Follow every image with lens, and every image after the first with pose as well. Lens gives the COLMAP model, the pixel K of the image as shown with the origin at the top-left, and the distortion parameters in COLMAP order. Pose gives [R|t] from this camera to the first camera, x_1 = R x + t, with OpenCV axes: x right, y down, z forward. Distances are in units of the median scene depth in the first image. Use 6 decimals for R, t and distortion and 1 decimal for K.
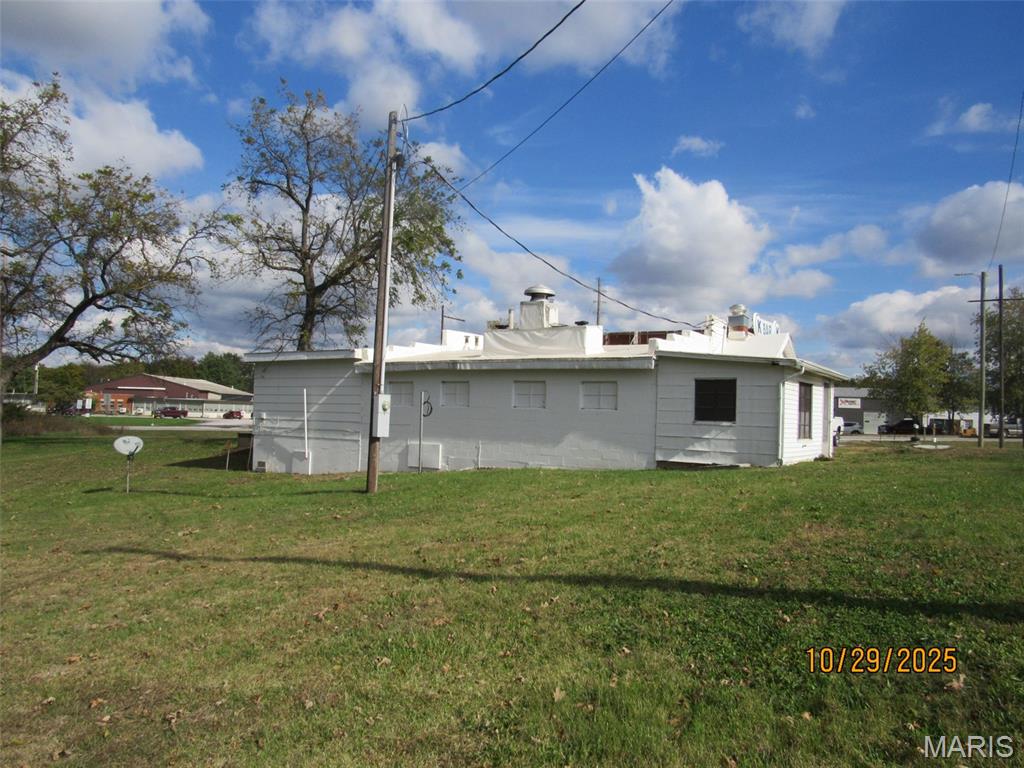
lens RADIAL K [[726.1, 0, 510.9], [0, 726.1, 383.0], [0, 0, 1]] dist [-0.034430, 0.001991]
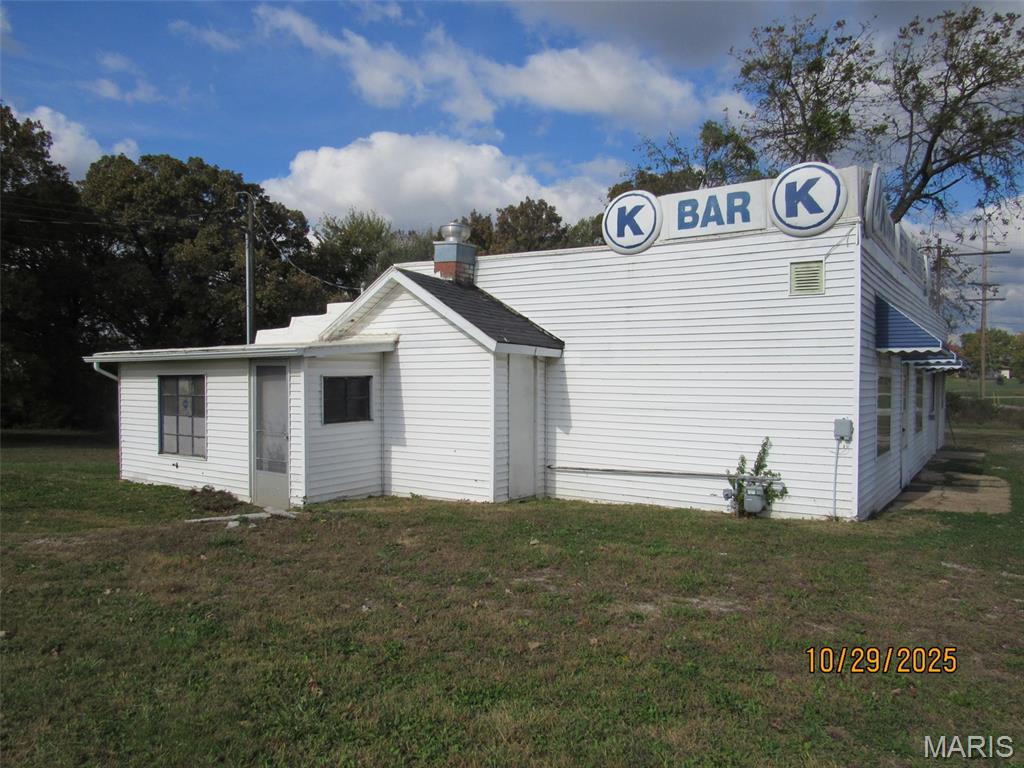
lens RADIAL K [[726.1, 0, 509.6], [0, 726.1, 393.6], [0, 0, 1]] dist [-0.034430, 0.001991]
pose [[0.003789, -0.012014, -0.999921, 1.067025], [0.042847, 0.999011, -0.011840, 0.038501], [0.999074, -0.042798, 0.004300, 1.276060]]
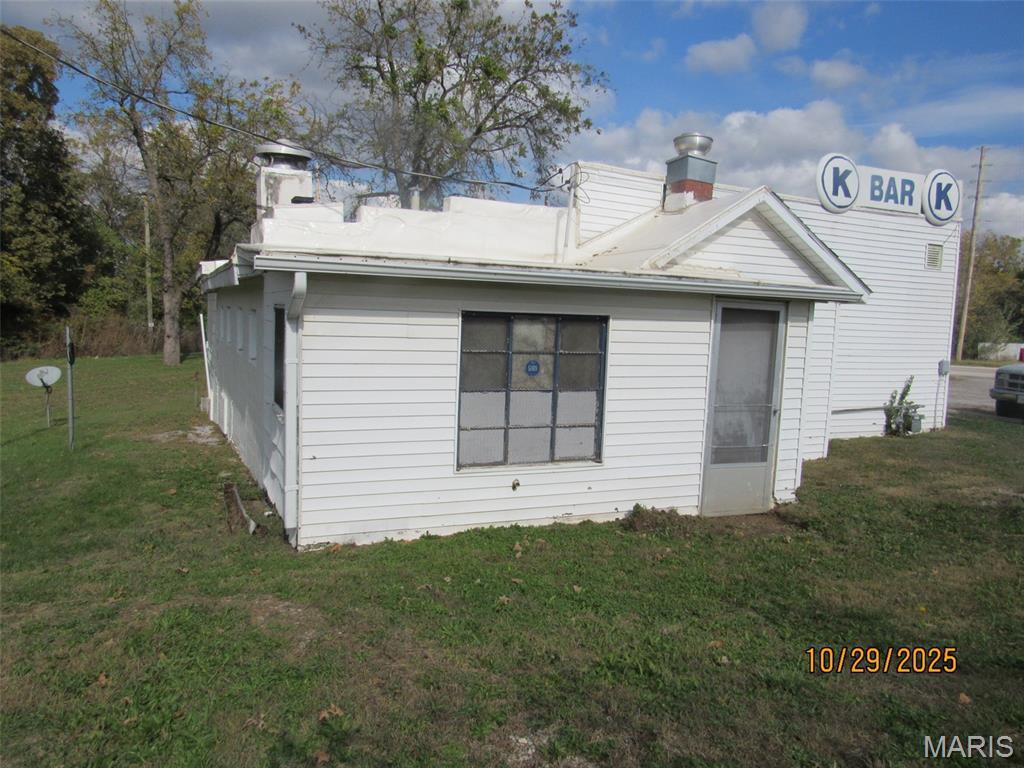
lens RADIAL K [[726.1, 0, 510.3], [0, 726.1, 380.0], [0, 0, 1]] dist [-0.034430, 0.001991]
pose [[0.837831, 0.048286, -0.543791, 0.577847], [0.015195, 0.993633, 0.111640, -0.007753], [0.545719, -0.101798, 0.831762, 0.666307]]
